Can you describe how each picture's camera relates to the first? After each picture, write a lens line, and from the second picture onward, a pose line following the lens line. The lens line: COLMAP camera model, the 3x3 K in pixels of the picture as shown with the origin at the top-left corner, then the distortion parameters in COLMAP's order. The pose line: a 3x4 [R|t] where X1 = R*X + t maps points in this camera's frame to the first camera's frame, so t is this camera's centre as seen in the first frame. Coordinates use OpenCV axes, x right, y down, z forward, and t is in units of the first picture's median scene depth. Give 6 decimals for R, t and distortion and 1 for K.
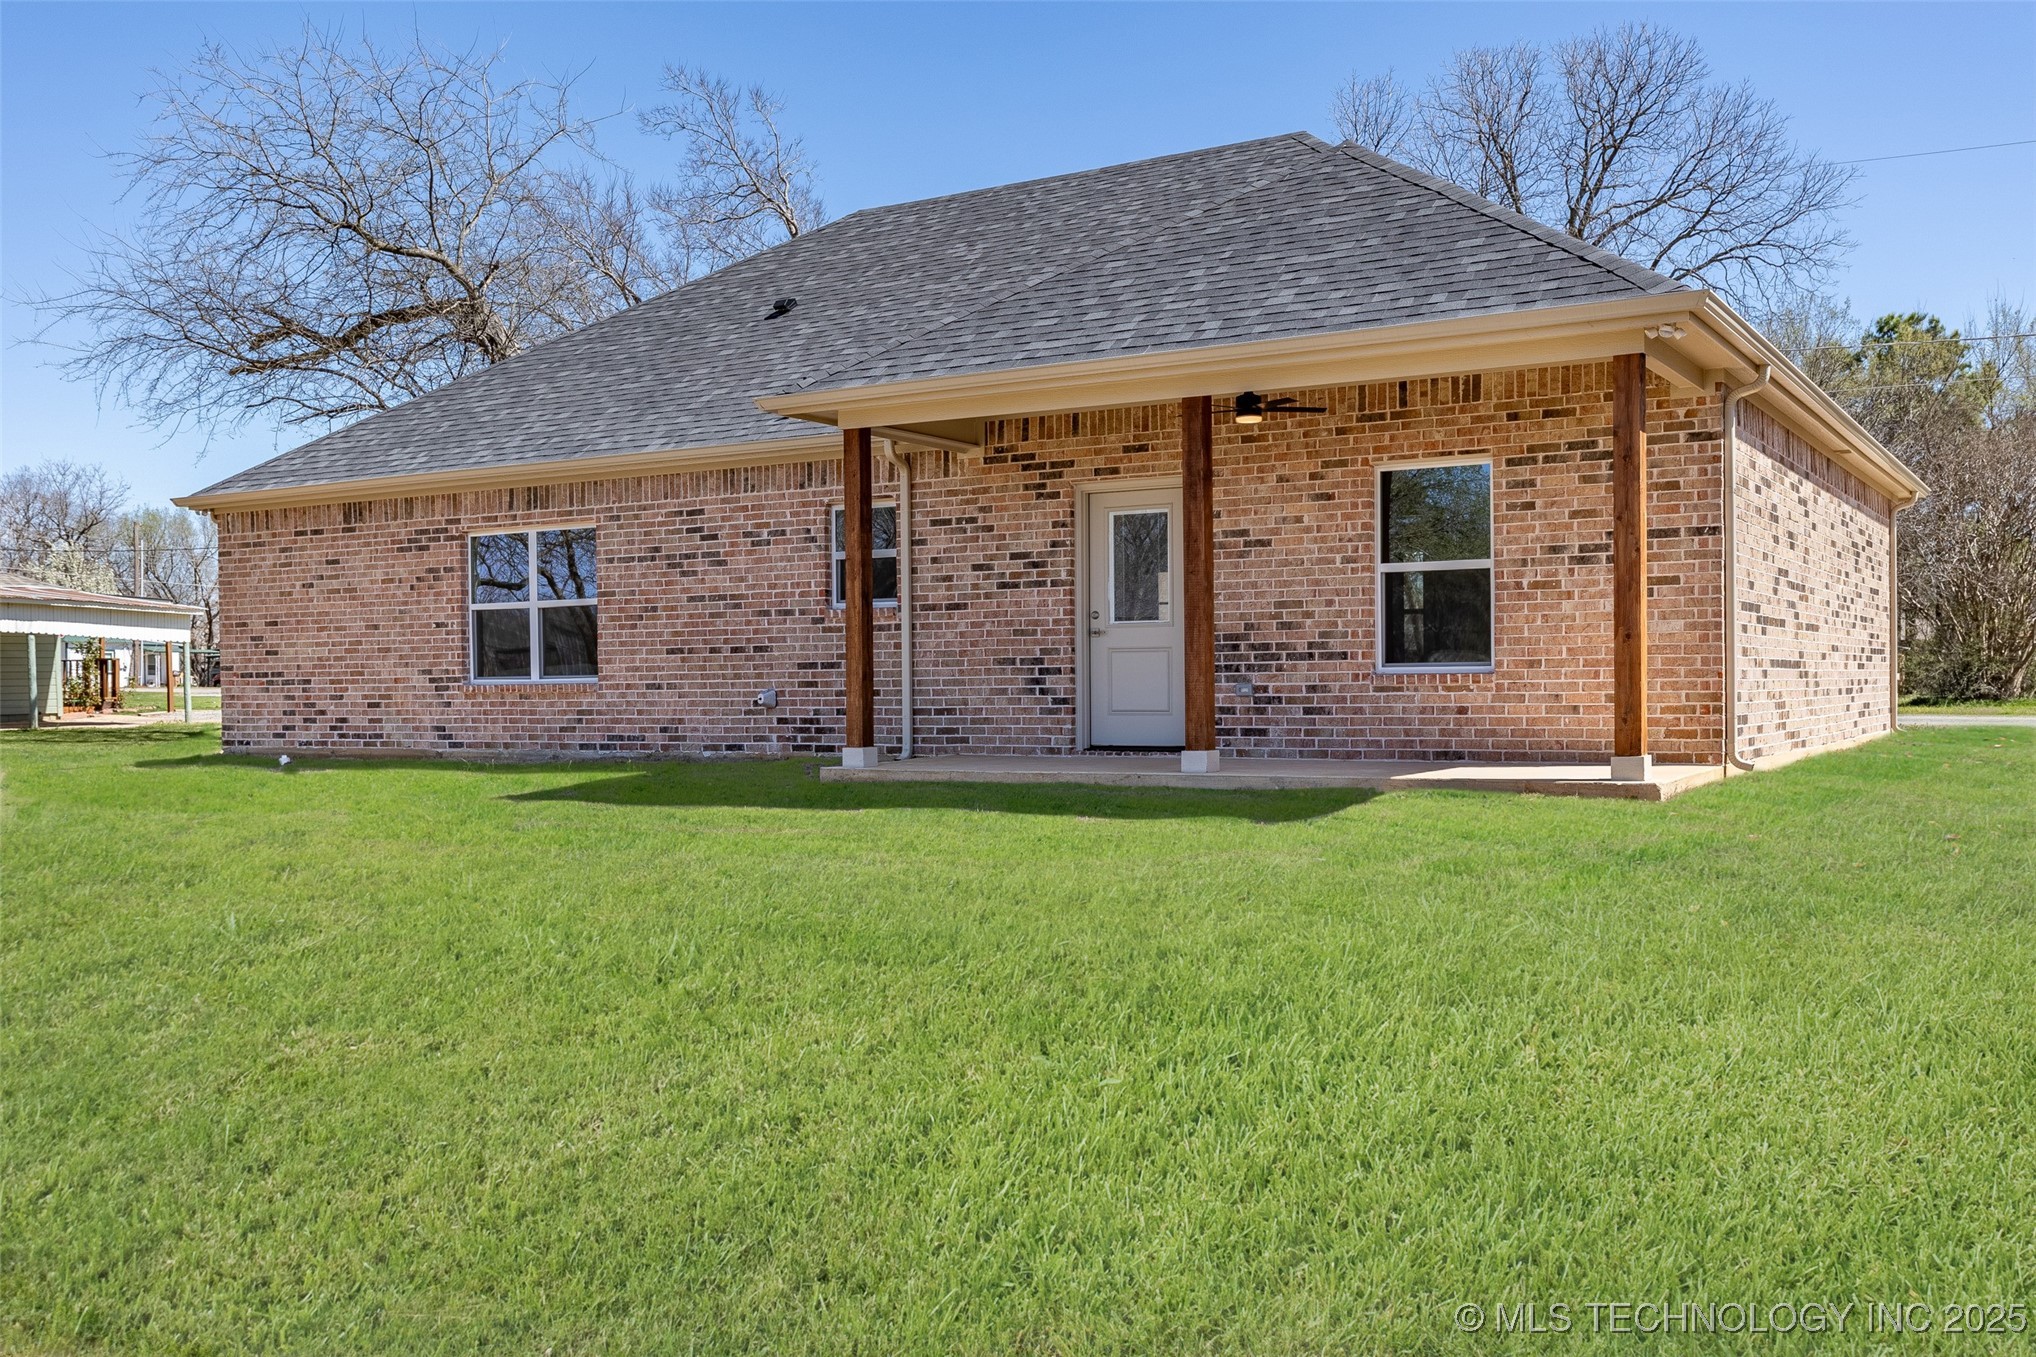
lens RADIAL K [[1839.0, 0, 1018.0], [0, 1839.0, 678.5], [0, 0, 1]] dist [0.002801, 0.006307]
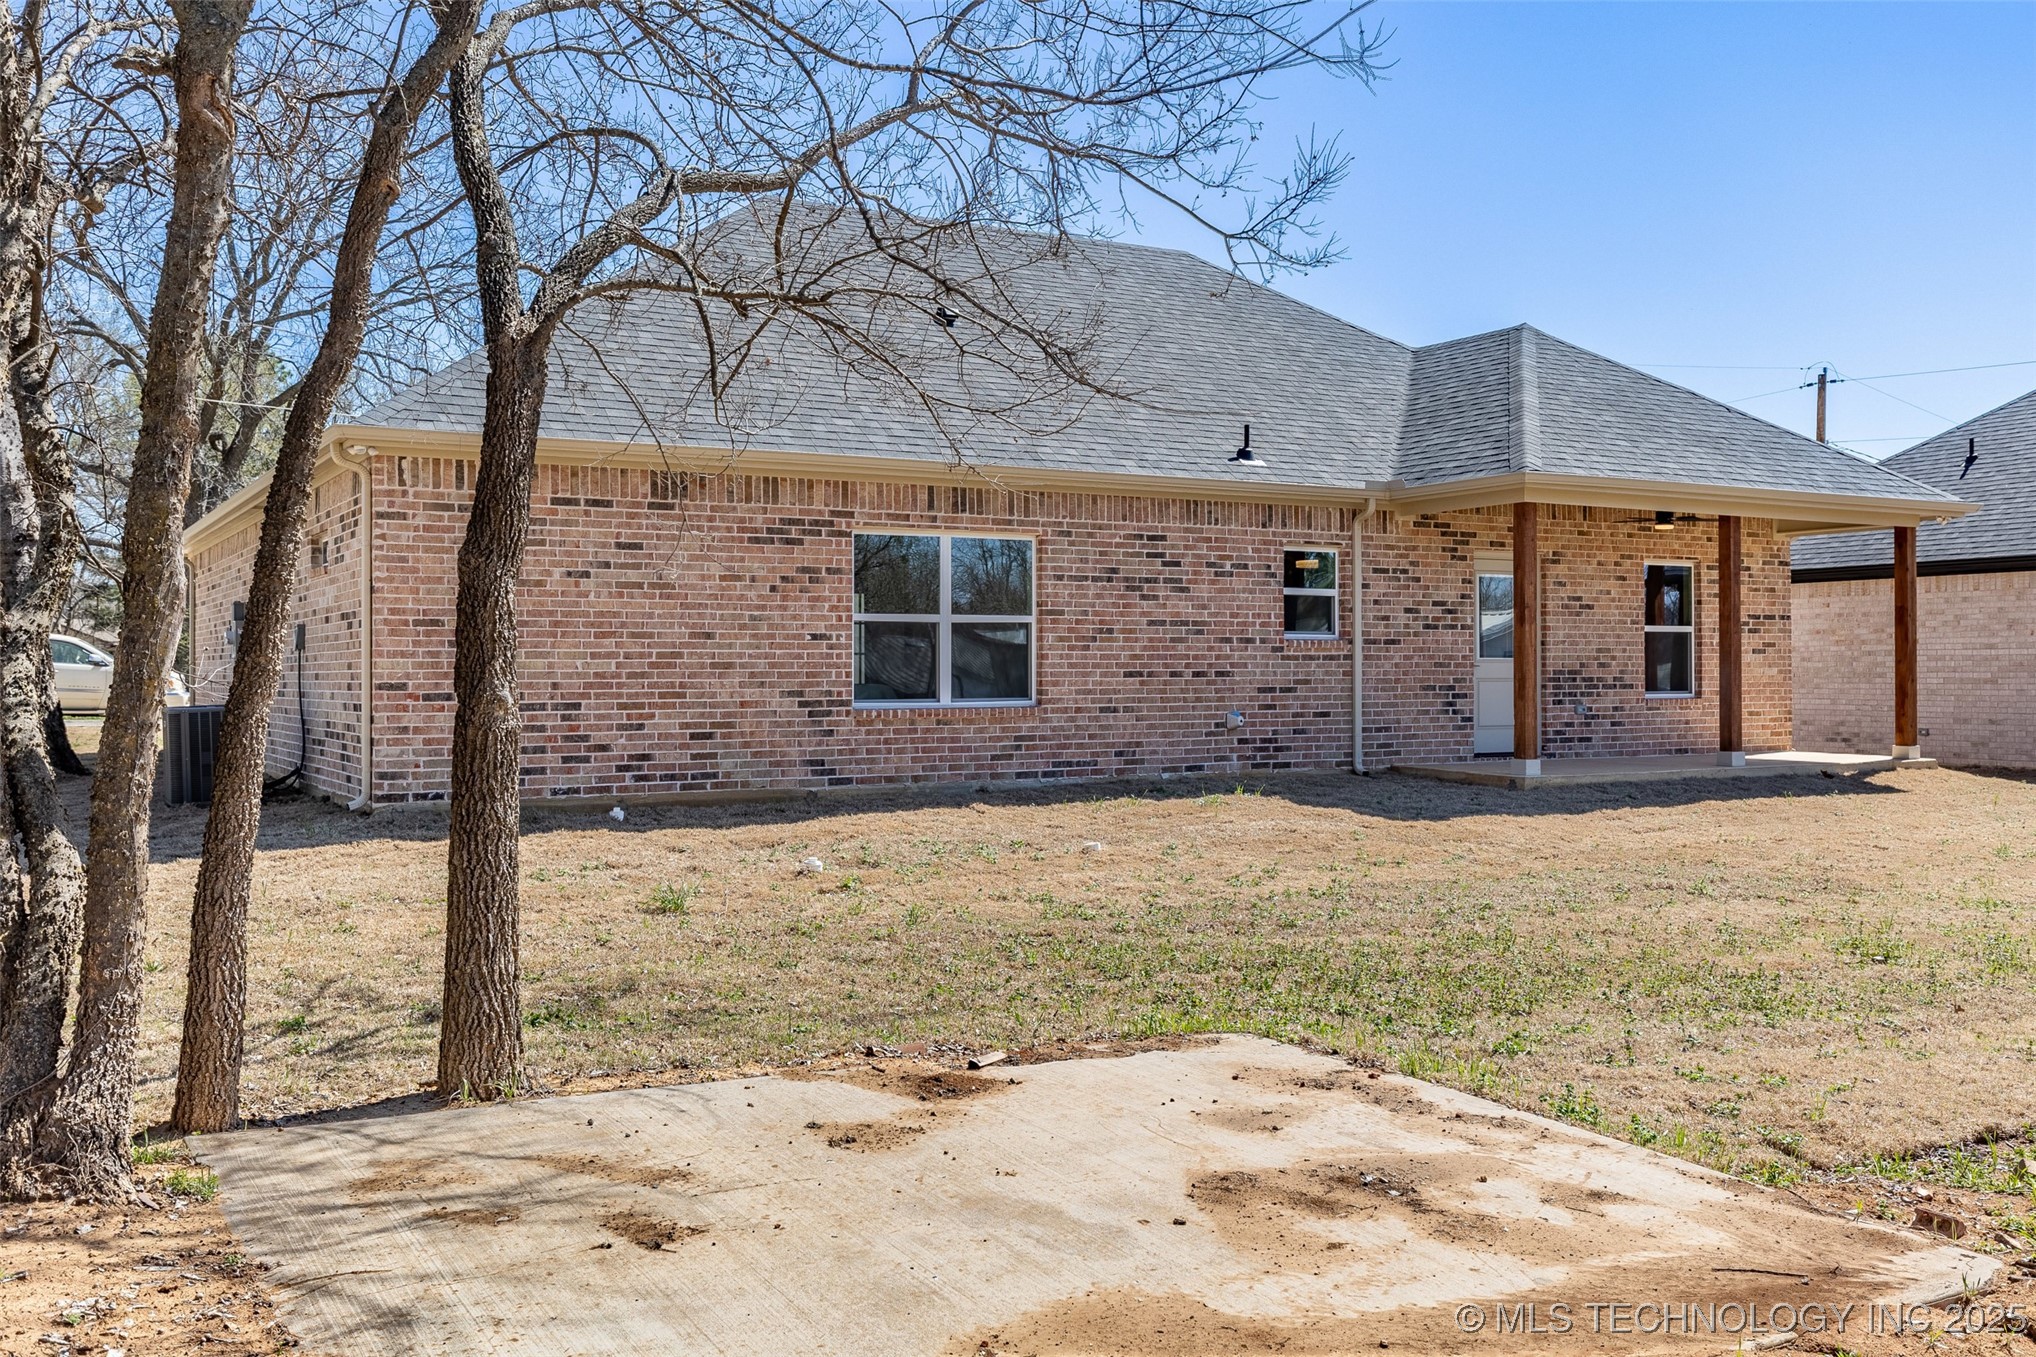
lens RADIAL K [[1839.0, 0, 1018.0], [0, 1839.0, 678.5], [0, 0, 1]] dist [0.002801, 0.006307]
pose [[0.479044, 0.007264, 0.877761, -1.226512], [-0.003489, 0.999974, -0.006371, -0.006780], [-0.877784, -0.000011, 0.479057, 0.648633]]
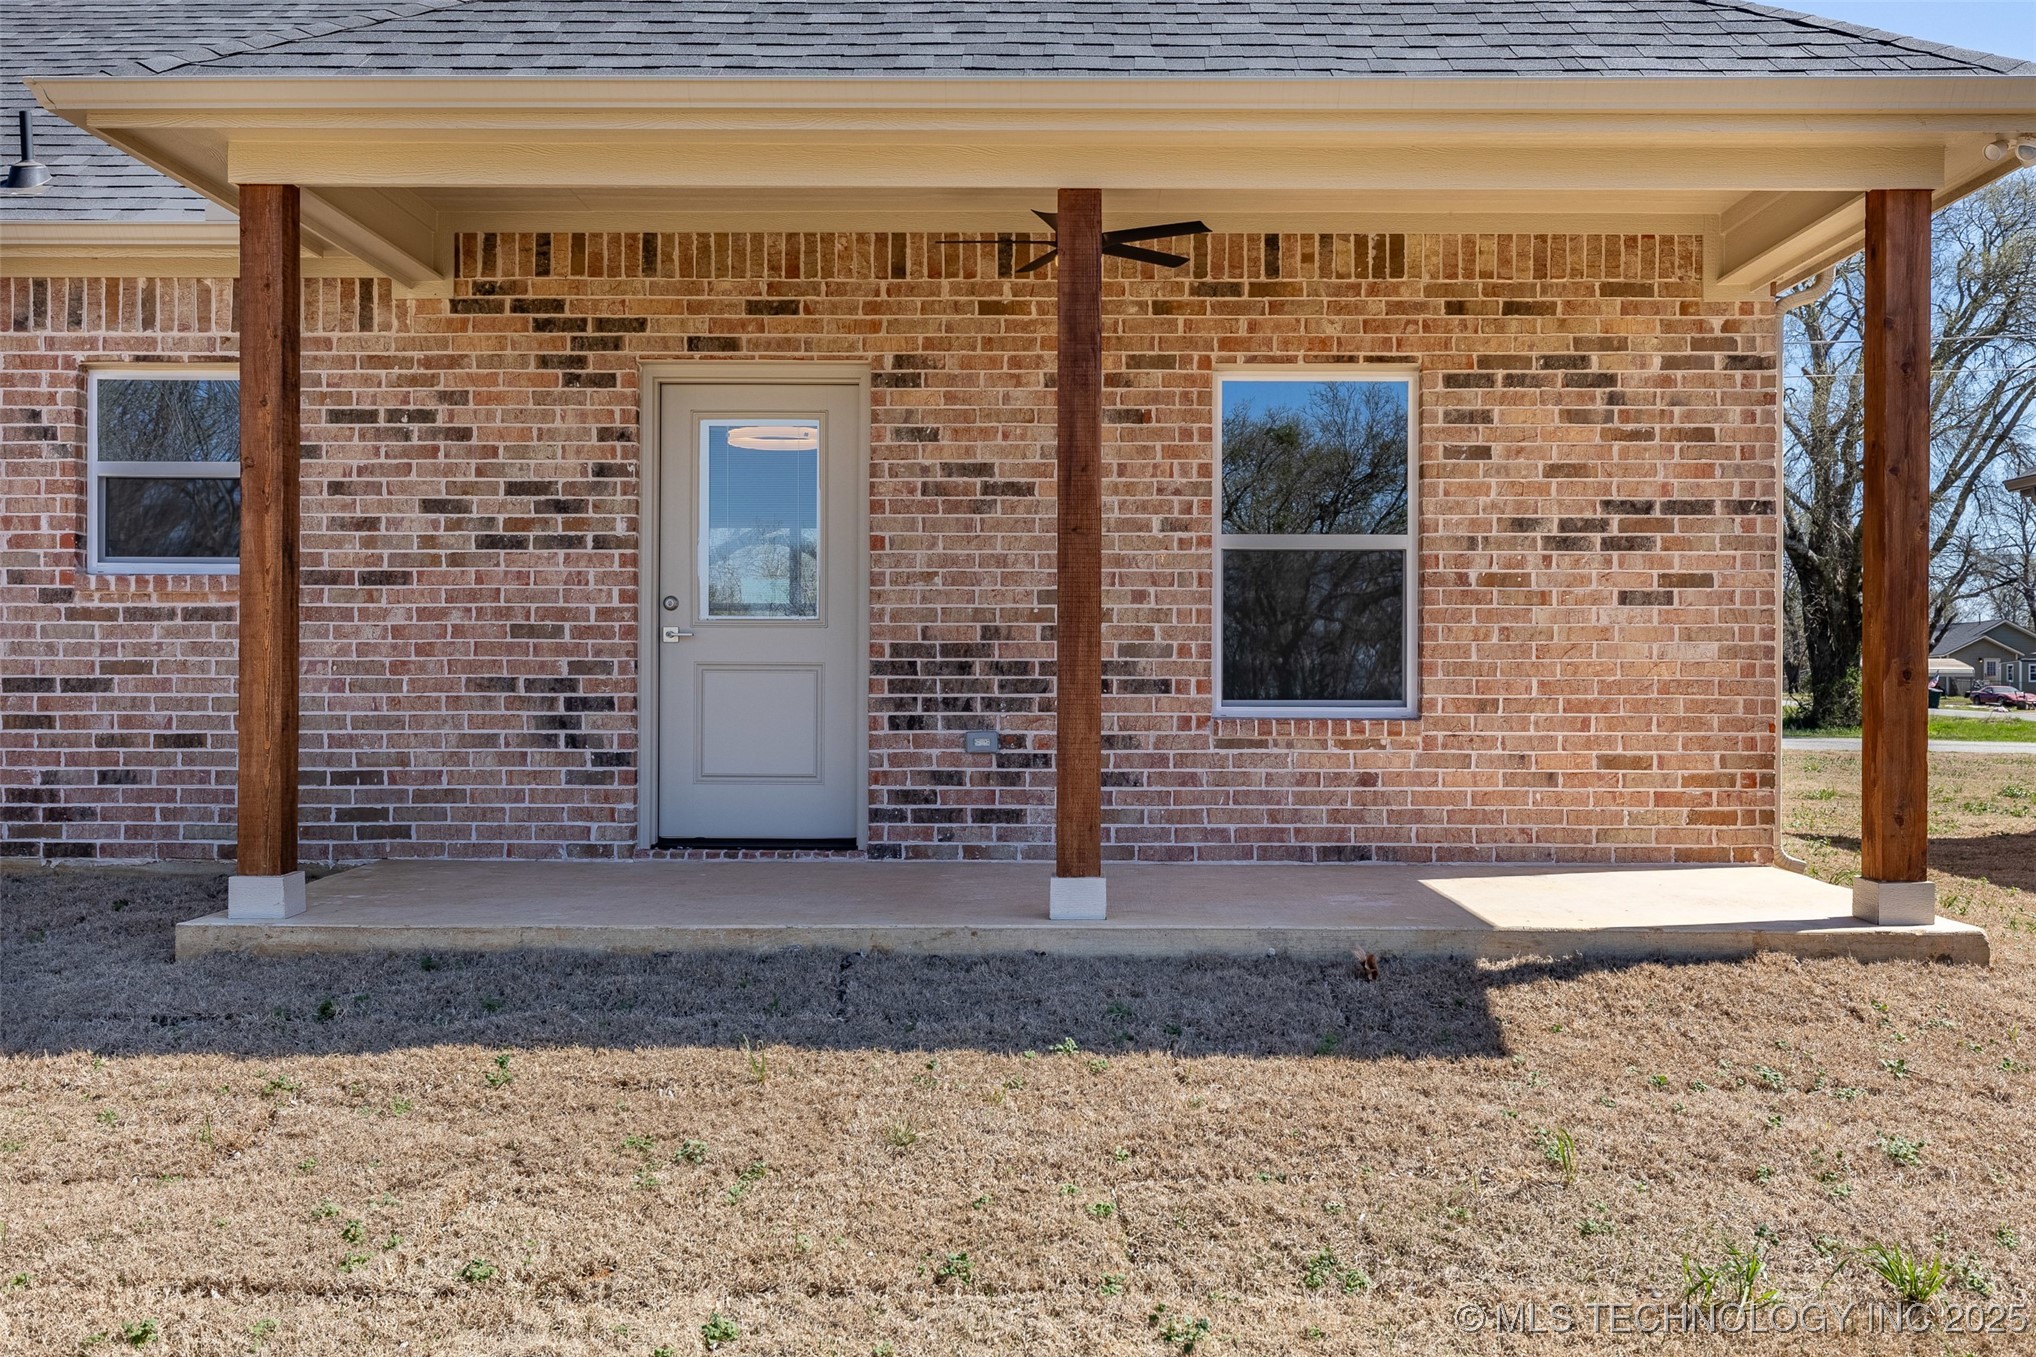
lens RADIAL K [[1839.0, 0, 1018.0], [0, 1839.0, 678.5], [0, 0, 1]] dist [0.002801, 0.006307]
pose [[0.858924, 0.012879, 0.511940, -0.149544], [-0.012781, 0.999911, -0.003713, -0.010921], [-0.511943, -0.003354, 0.859013, 0.462168]]
